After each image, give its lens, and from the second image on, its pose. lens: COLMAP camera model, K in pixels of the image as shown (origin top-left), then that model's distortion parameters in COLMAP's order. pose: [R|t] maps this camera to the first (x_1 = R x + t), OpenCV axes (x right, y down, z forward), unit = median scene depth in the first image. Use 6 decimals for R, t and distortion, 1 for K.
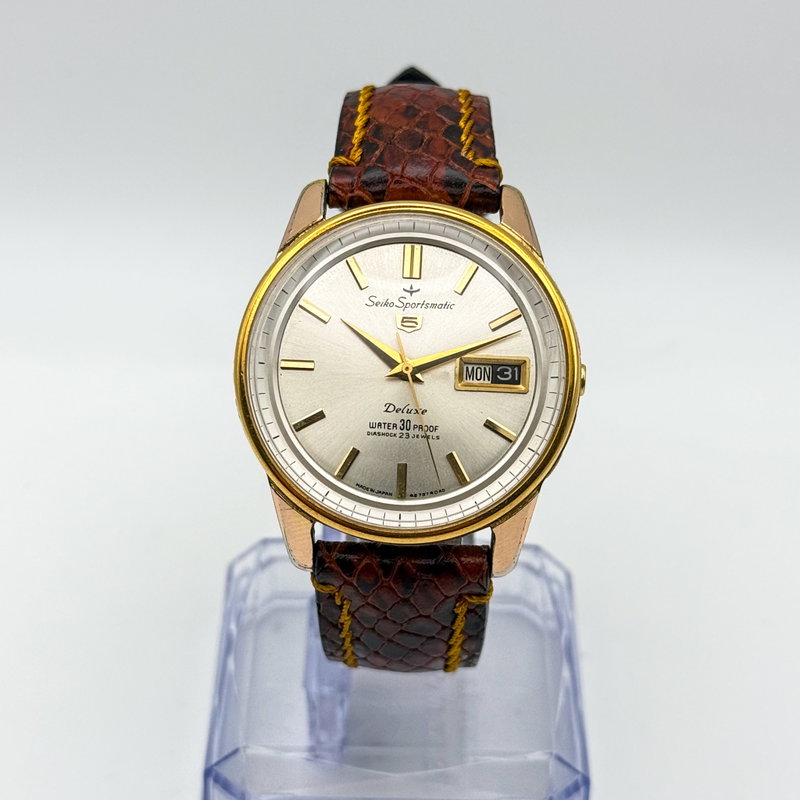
lens RADIAL K [[2022.4, 0, 400.0], [0, 2022.4, 400.0], [0, 0, 1]] dist [0.242168, -0.691441]
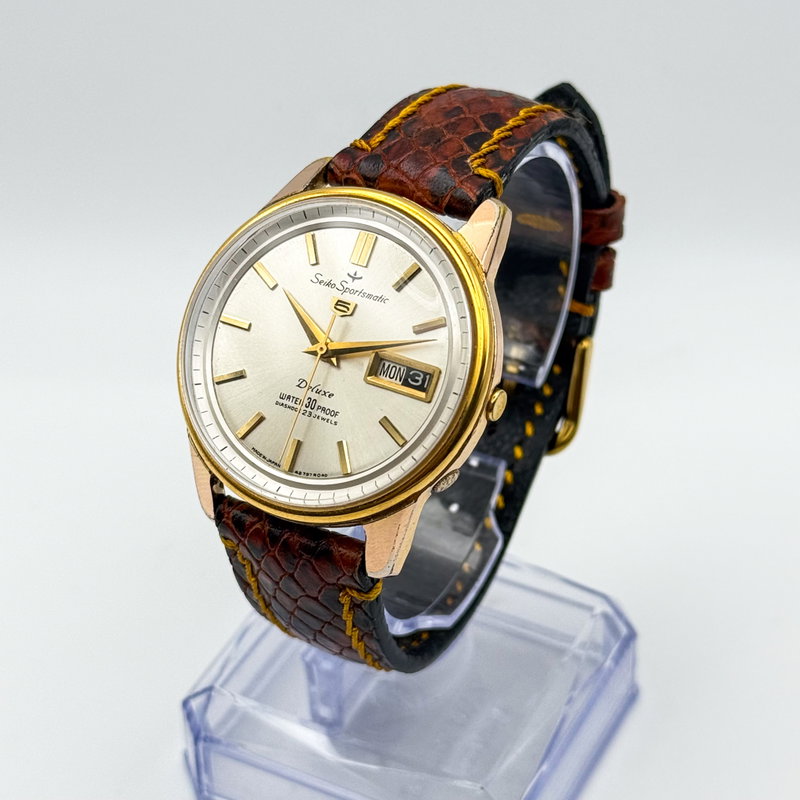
lens RADIAL K [[2022.4, 0, 400.0], [0, 2022.4, 400.0], [0, 0, 1]] dist [0.242168, -0.691441]
pose [[0.891462, 0.238749, -0.385090, 0.429023], [-0.244787, 0.968978, 0.034081, -0.034564], [0.381281, 0.063883, 0.922249, 0.082849]]
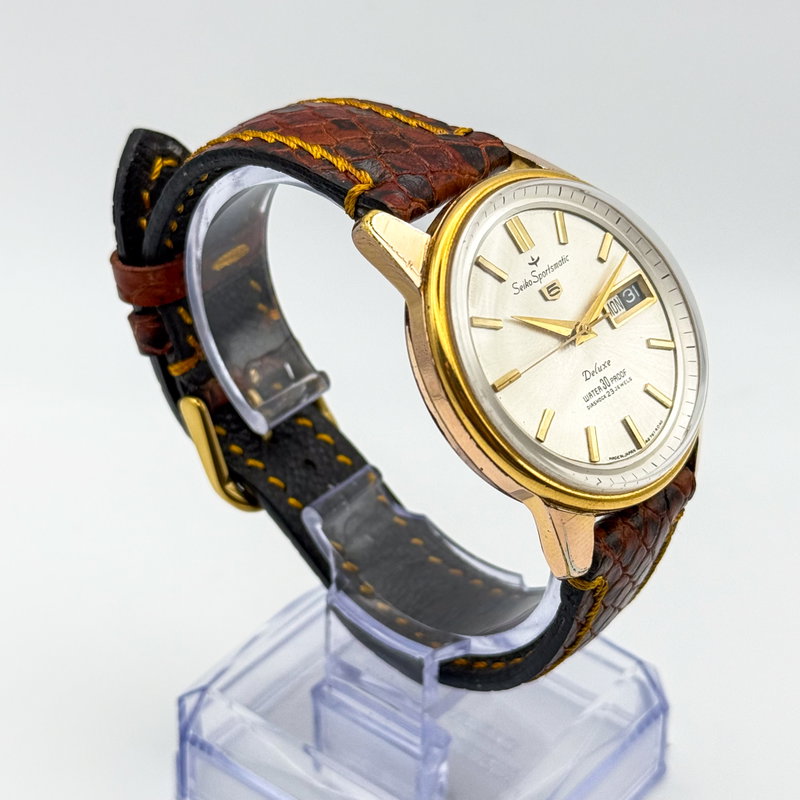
lens RADIAL K [[2022.4, 0, 400.0], [0, 2022.4, 400.0], [0, 0, 1]] dist [0.242168, -0.691441]
pose [[0.616231, -0.451921, 0.645001, -0.684782], [0.471210, 0.867786, 0.157824, -0.179271], [-0.631047, 0.206675, 0.747706, 0.334496]]
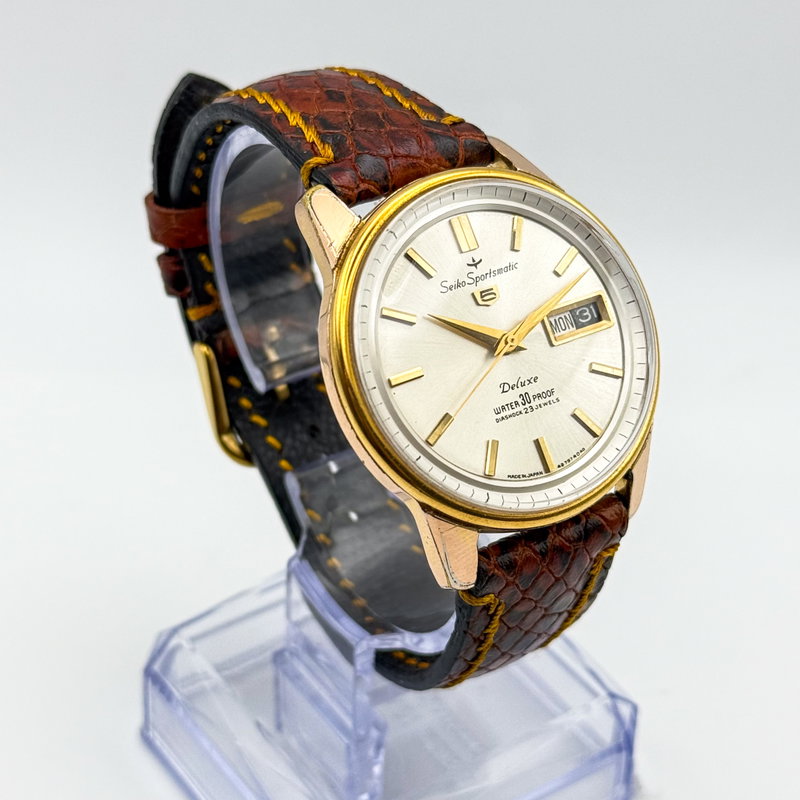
lens RADIAL K [[2022.4, 0, 400.0], [0, 2022.4, 400.0], [0, 0, 1]] dist [0.242168, -0.691441]
pose [[0.820258, -0.333791, 0.464500, -0.478277], [0.338012, 0.937975, 0.077138, -0.078744], [-0.461437, 0.093734, 0.882207, 0.197412]]
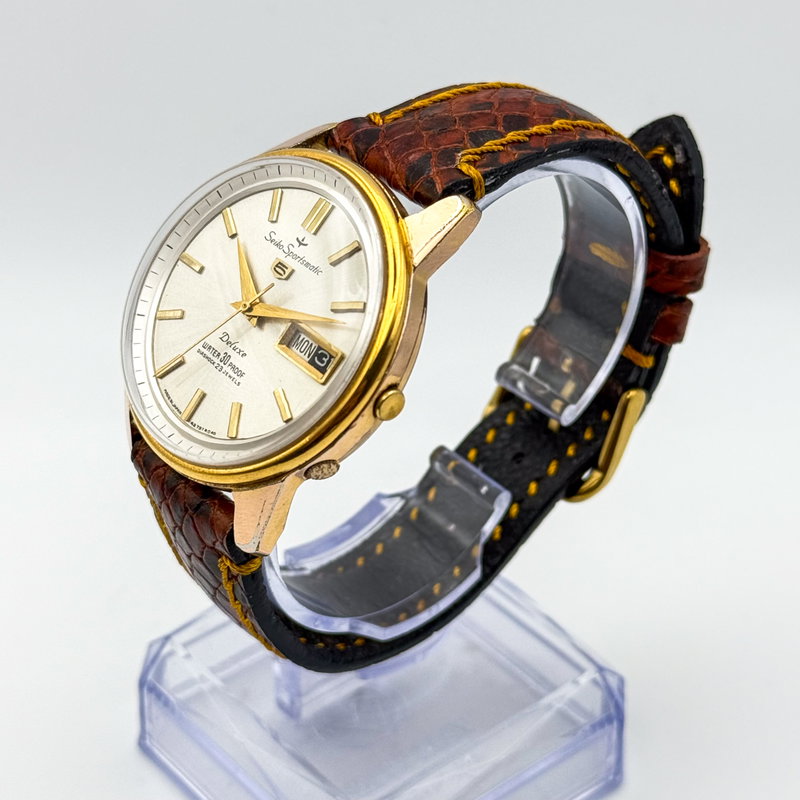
lens RADIAL K [[2022.4, 0, 400.0], [0, 2022.4, 400.0], [0, 0, 1]] dist [0.242168, -0.691441]
pose [[0.653728, 0.426747, -0.624922, 0.674910], [-0.461066, 0.879452, 0.118242, -0.124220], [0.600048, 0.210832, 0.771681, 0.296409]]
